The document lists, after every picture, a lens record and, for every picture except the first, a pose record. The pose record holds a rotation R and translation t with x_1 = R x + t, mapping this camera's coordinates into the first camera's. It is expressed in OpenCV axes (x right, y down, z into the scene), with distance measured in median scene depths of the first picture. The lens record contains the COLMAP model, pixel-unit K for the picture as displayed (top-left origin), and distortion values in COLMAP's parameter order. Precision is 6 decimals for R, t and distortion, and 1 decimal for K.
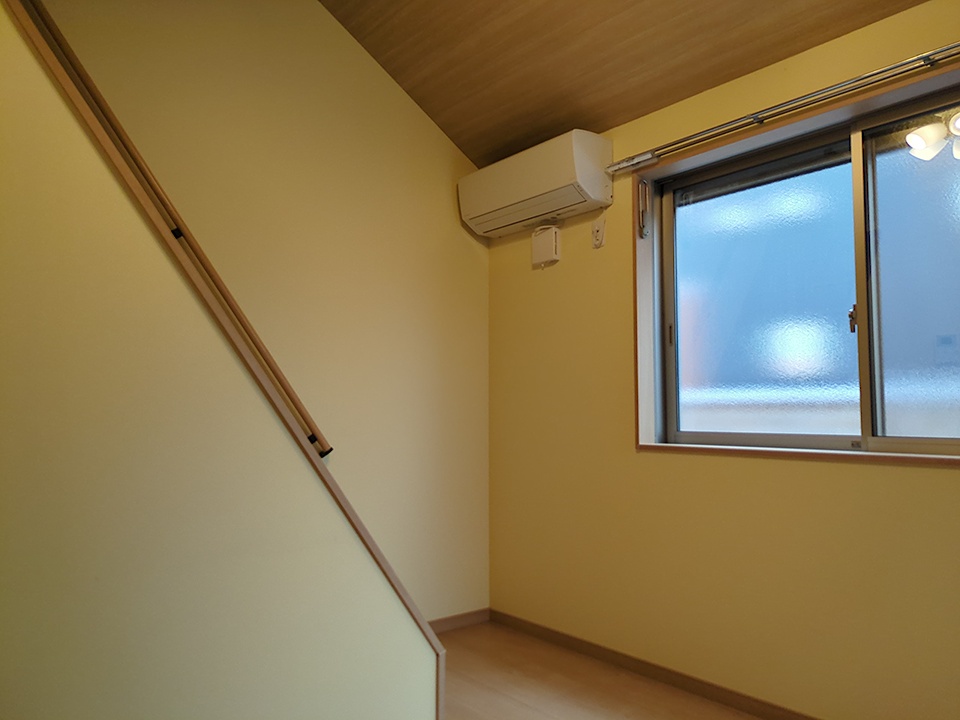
lens RADIAL K [[725.1, 0, 478.8], [0, 725.1, 359.8], [0, 0, 1]] dist [0.040914, 0.000059]
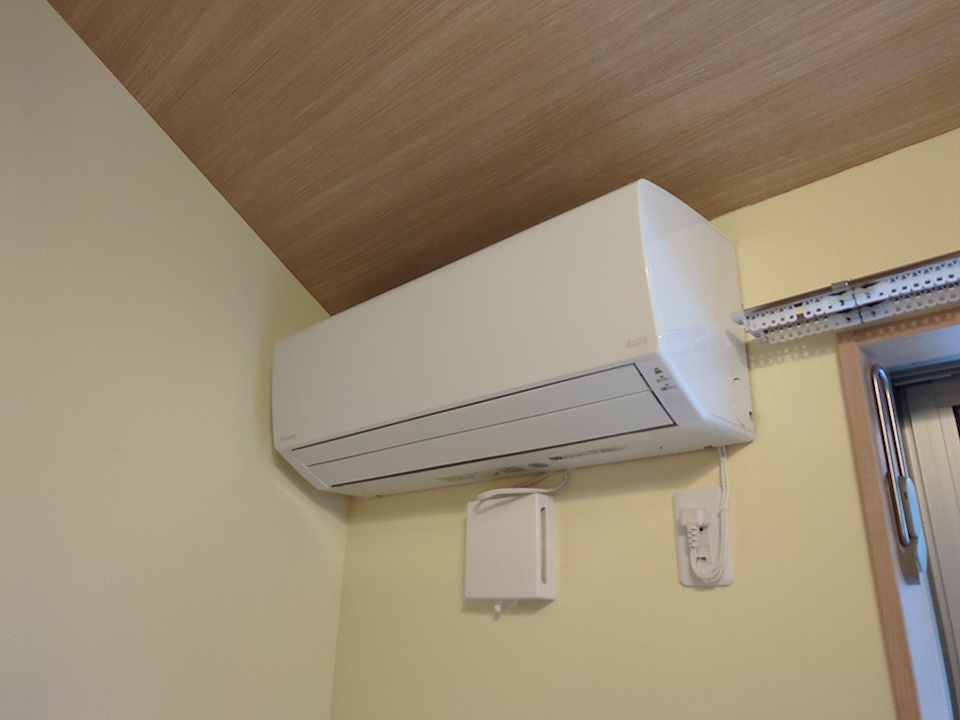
lens RADIAL K [[725.1, 0, 480.5], [0, 725.1, 358.8], [0, 0, 1]] dist [0.040914, 0.000059]
pose [[0.990651, 0.072006, 0.115869, 0.036222], [-0.037181, 0.959711, -0.278519, -0.150056], [-0.131256, 0.271607, 0.953416, 0.681966]]
